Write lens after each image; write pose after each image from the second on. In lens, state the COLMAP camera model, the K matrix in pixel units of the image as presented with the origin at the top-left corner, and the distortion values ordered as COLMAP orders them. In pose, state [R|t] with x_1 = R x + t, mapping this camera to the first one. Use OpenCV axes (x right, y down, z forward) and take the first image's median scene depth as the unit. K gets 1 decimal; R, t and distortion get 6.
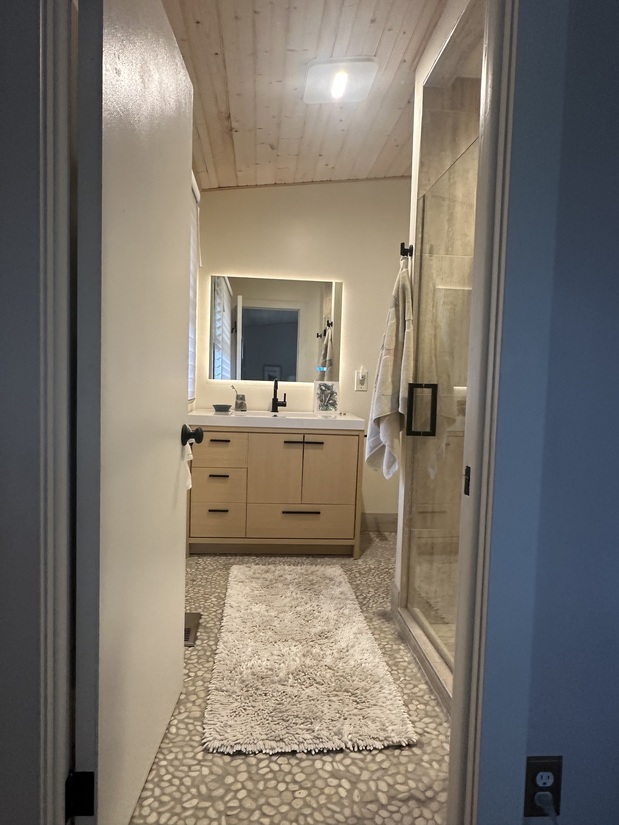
lens RADIAL K [[530.1, 0, 308.2], [0, 530.1, 413.7], [0, 0, 1]] dist [-0.000075, -0.000117]
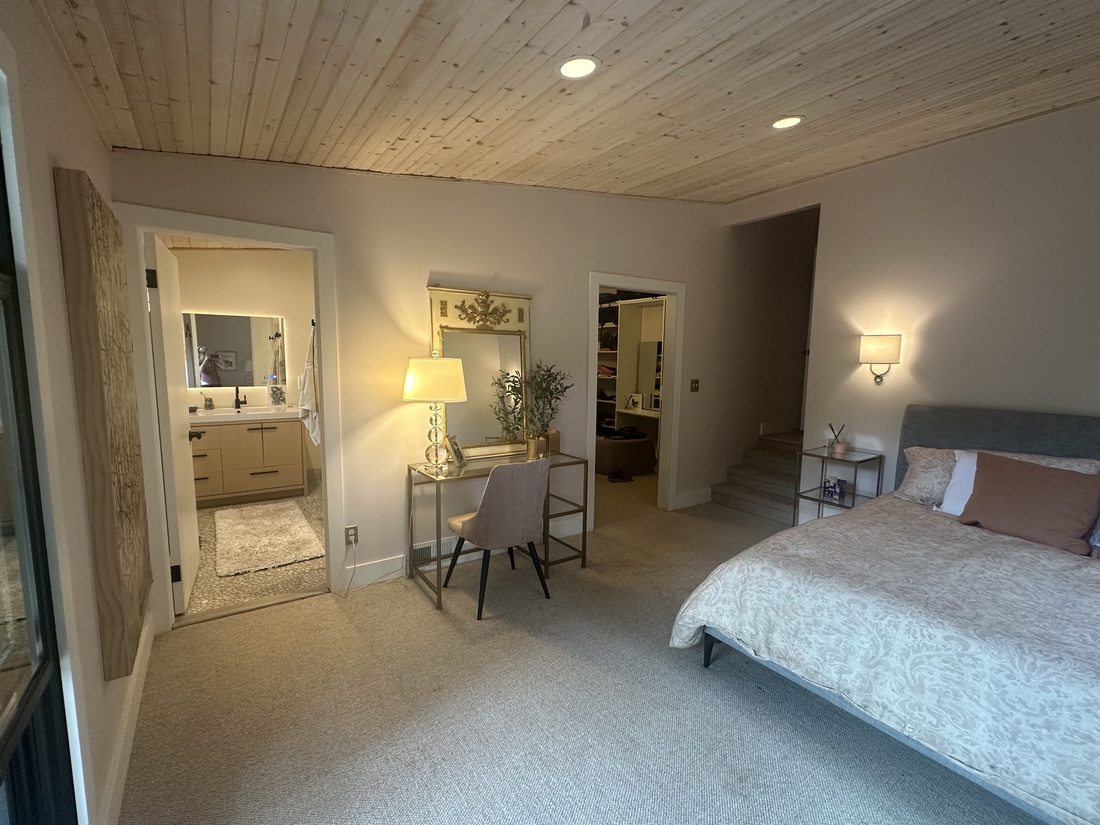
lens RADIAL K [[486.8, 0, 547.5], [0, 486.8, 409.7], [0, 0, 1]] dist [0.000136, 0.000123]
pose [[0.869388, -0.075701, 0.488297, 0.024948], [0.043882, 0.996119, 0.076298, -0.070461], [-0.492178, -0.044905, 0.869336, -0.635206]]
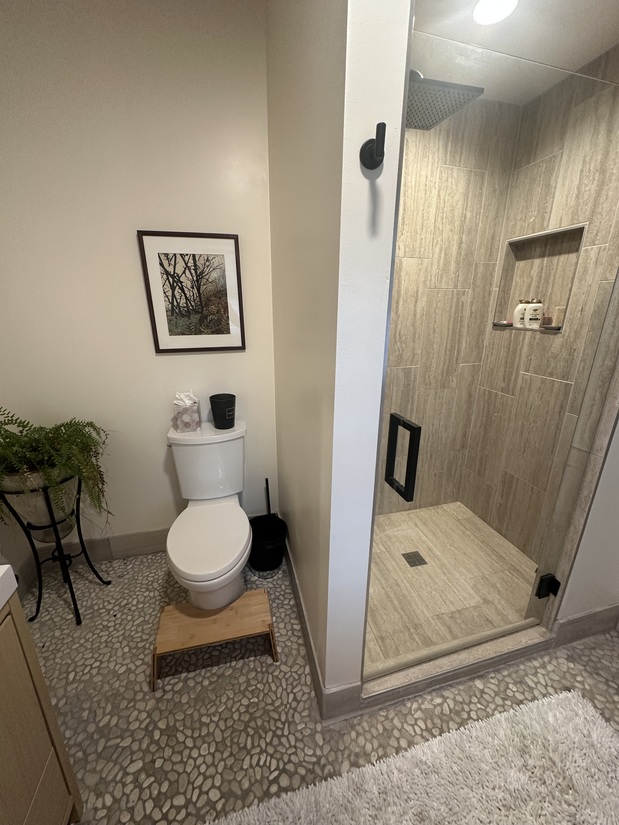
lens RADIAL K [[329.7, 0, 310.9], [0, 329.7, 411.7], [0, 0, 1]] dist [-0.000599, 0.000287]
pose [[-0.173347, -0.323116, 0.930348, -0.091101], [0.048605, 0.940691, 0.335765, -0.132583], [-0.983661, 0.103424, -0.147360, 0.760431]]
